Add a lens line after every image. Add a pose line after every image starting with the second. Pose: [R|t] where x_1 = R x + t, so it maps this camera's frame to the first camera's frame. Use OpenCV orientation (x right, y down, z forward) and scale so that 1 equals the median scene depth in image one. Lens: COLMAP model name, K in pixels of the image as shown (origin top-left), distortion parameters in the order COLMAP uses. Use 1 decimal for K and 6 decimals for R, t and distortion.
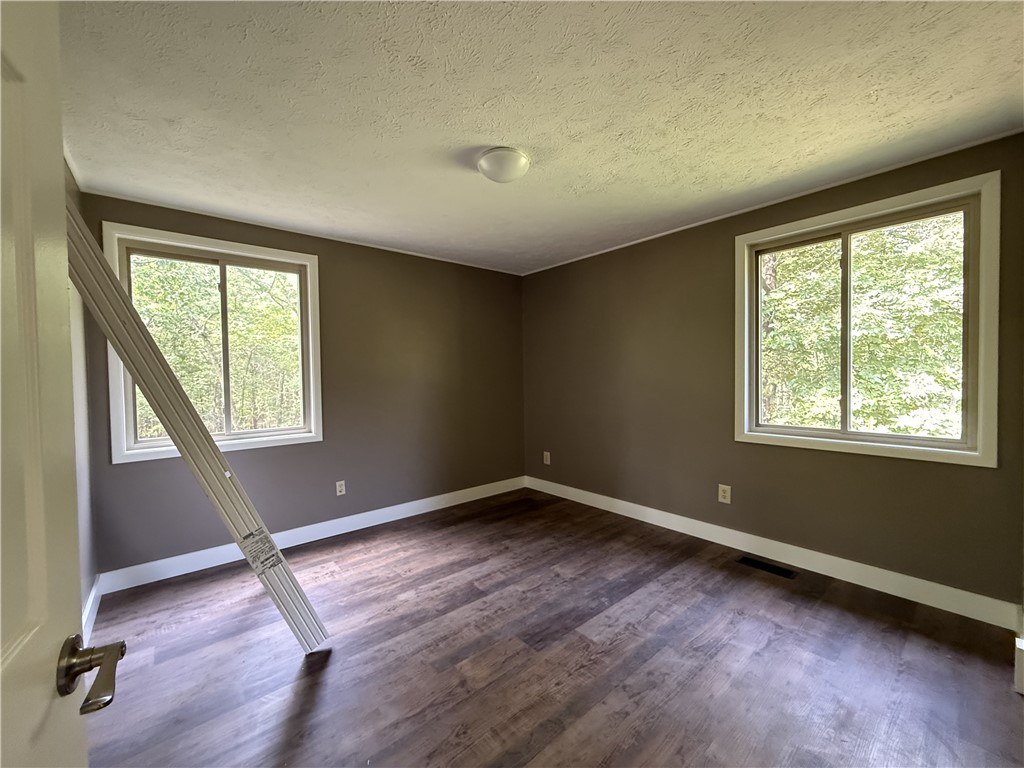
lens RADIAL K [[408.8, 0, 511.7], [0, 408.8, 385.0], [0, 0, 1]] dist [-0.000723, -0.000434]
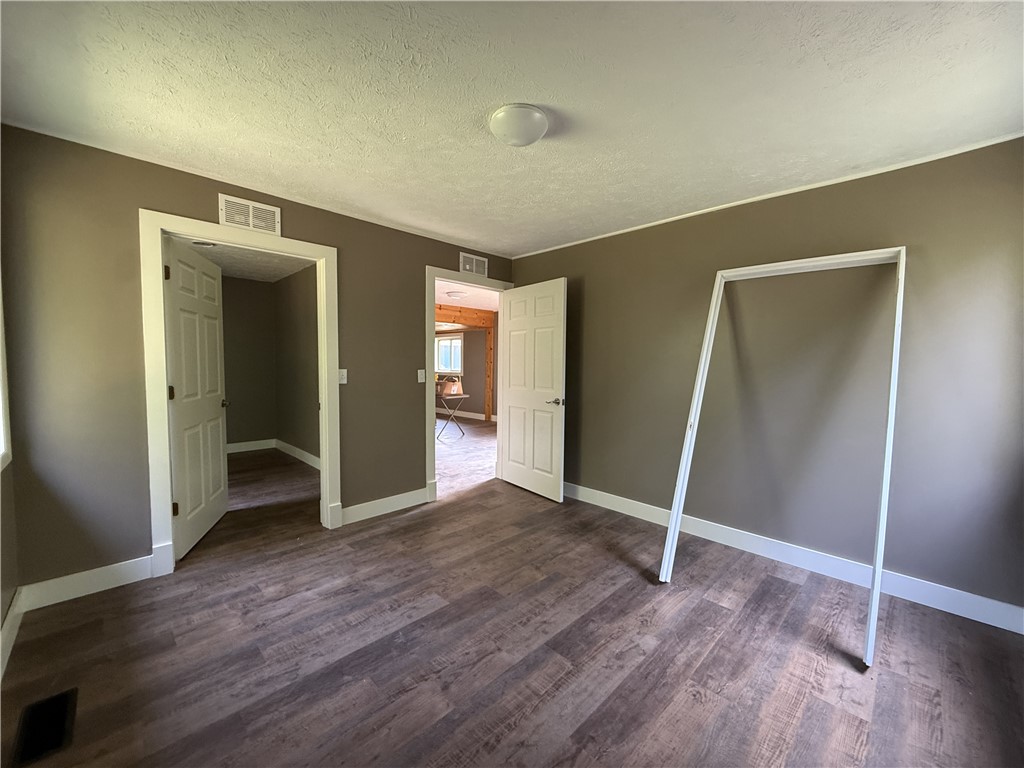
lens RADIAL K [[408.8, 0, 511.1], [0, 408.8, 386.3], [0, 0, 1]] dist [-0.000723, -0.000434]
pose [[-0.996990, 0.009468, -0.076956, 0.062363], [0.002883, 0.996357, 0.085232, -0.045393], [0.077482, 0.084753, -0.993385, 1.751694]]
